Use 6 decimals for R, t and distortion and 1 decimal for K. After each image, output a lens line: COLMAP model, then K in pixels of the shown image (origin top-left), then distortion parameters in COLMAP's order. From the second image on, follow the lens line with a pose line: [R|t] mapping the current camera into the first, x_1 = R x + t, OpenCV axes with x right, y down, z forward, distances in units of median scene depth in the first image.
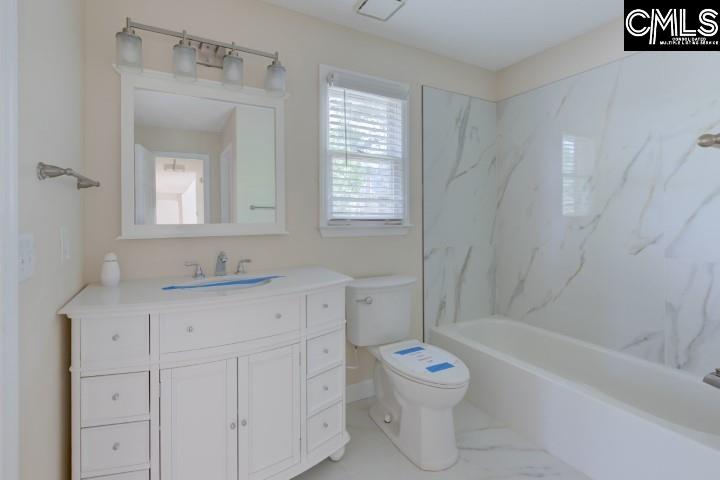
lens RADIAL K [[339.1, 0, 359.3], [0, 339.1, 208.1], [0, 0, 1]] dist [0.001165, 0.000155]
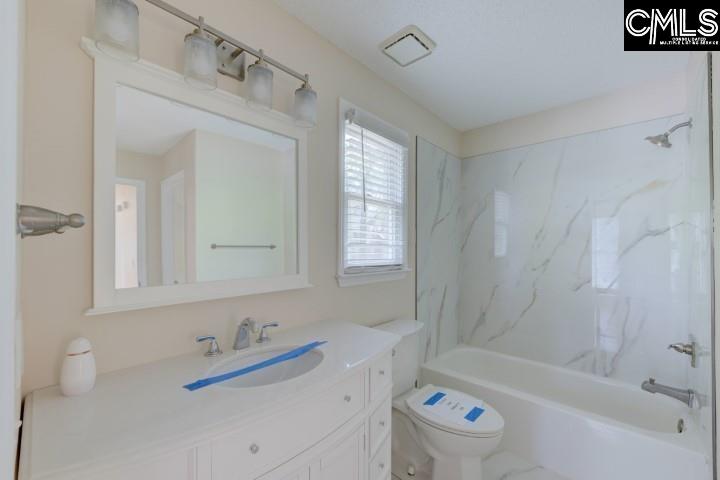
lens RADIAL K [[291.2, 0, 361.1], [0, 291.2, 237.8], [0, 0, 1]] dist [-0.002441, -0.000191]
pose [[0.937622, 0.018082, 0.347186, -0.329371], [-0.019492, 0.999810, 0.000570, -0.048898], [-0.347110, -0.007302, 0.937796, 0.242334]]
